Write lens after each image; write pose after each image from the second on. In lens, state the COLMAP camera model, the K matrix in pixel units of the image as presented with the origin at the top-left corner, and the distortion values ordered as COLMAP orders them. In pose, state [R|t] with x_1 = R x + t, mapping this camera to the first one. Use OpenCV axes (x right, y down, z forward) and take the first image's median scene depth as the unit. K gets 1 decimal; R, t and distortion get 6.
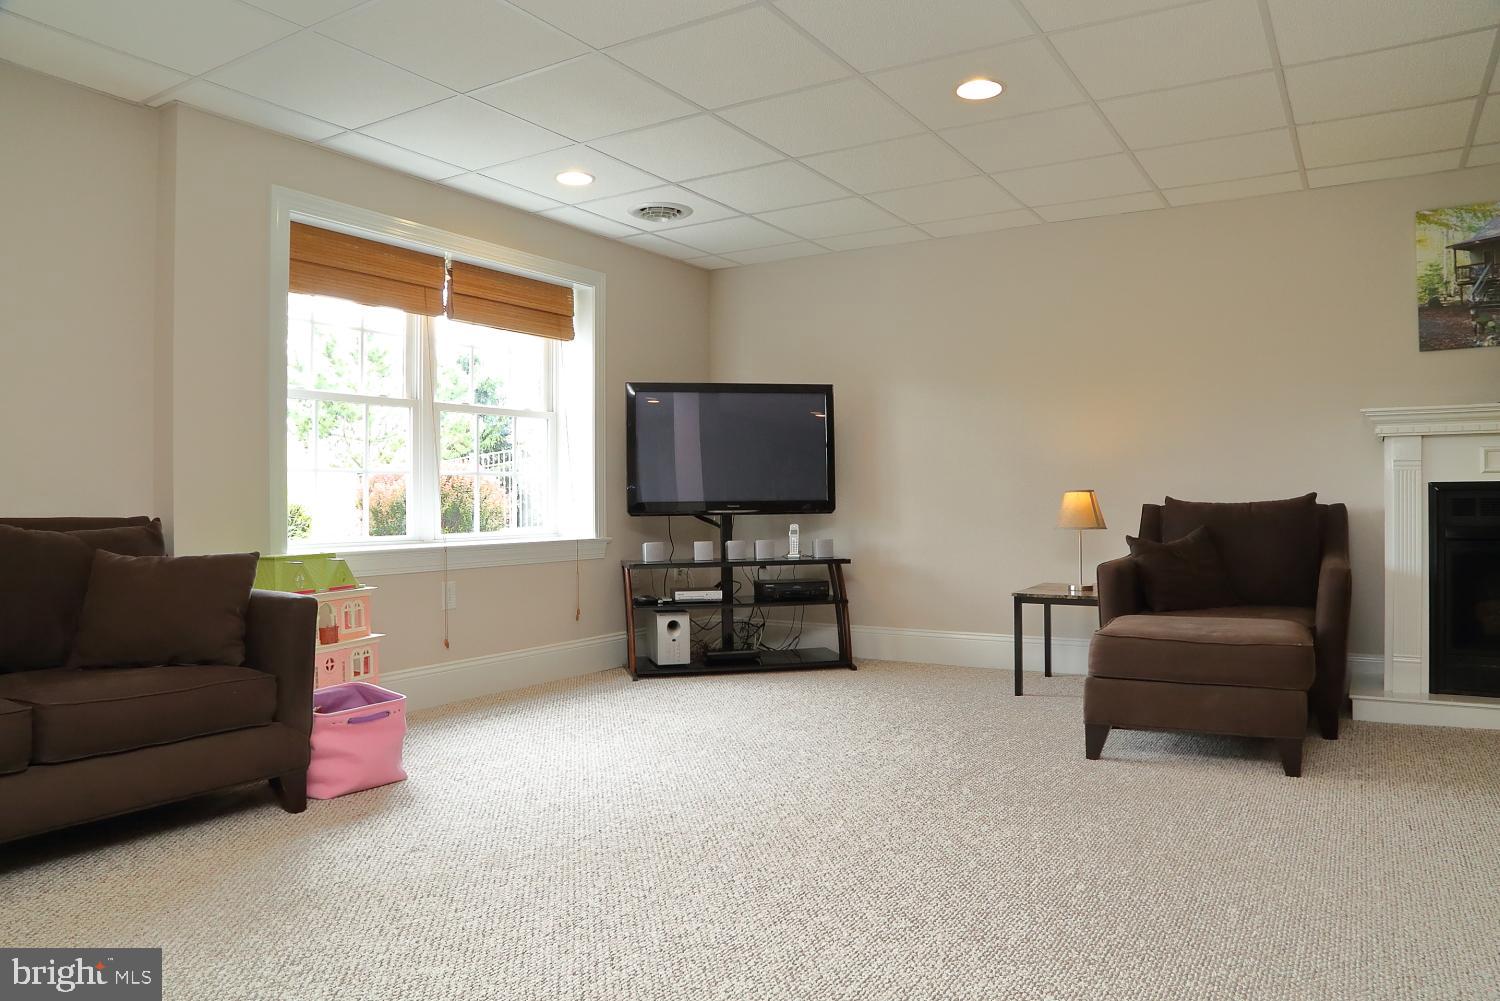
lens RADIAL K [[1019.8, 0, 750.0], [0, 1019.8, 500.5], [0, 0, 1]] dist [-0.121212, 0.063977]
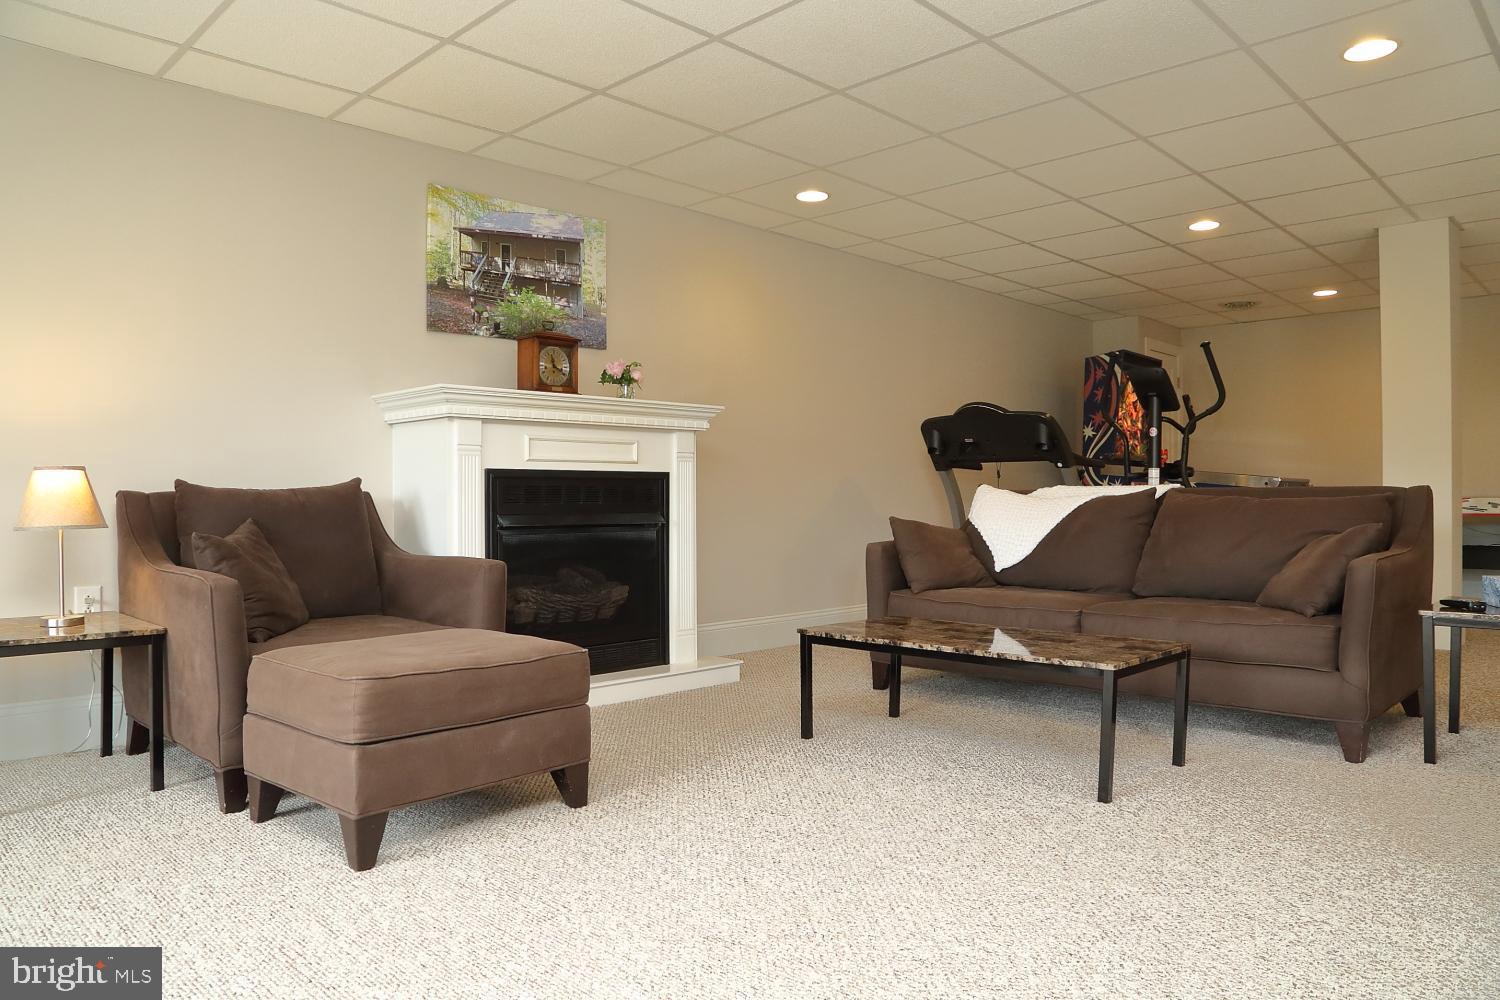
lens RADIAL K [[1019.8, 0, 750.0], [0, 1019.8, 500.0], [0, 0, 1]] dist [-0.121212, 0.063977]
pose [[0.214516, 0.004268, 0.976711, -0.193323], [0.002768, 0.999984, -0.004977, 0.016185], [-0.976716, 0.003771, 0.214501, 0.493781]]
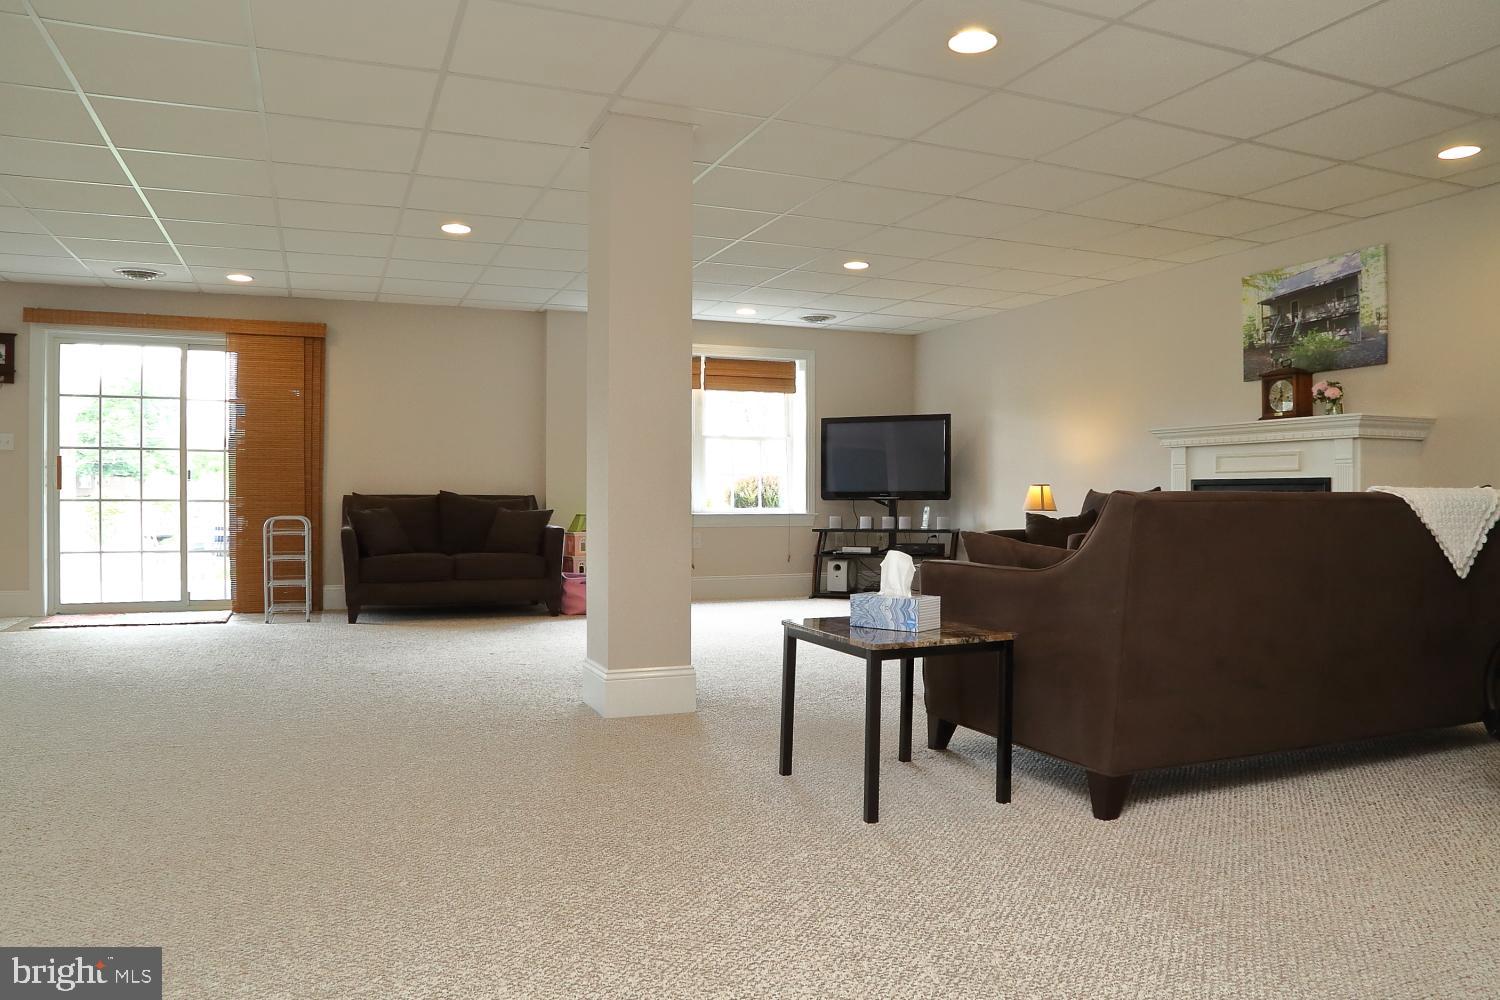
lens RADIAL K [[1019.8, 0, 750.0], [0, 1019.8, 500.0], [0, 0, 1]] dist [-0.121212, 0.063977]
pose [[0.817445, 0.009775, -0.575923, 0.926865], [-0.005991, 0.999946, 0.008469, 0.002346], [0.575975, -0.003473, 0.817460, -0.514051]]
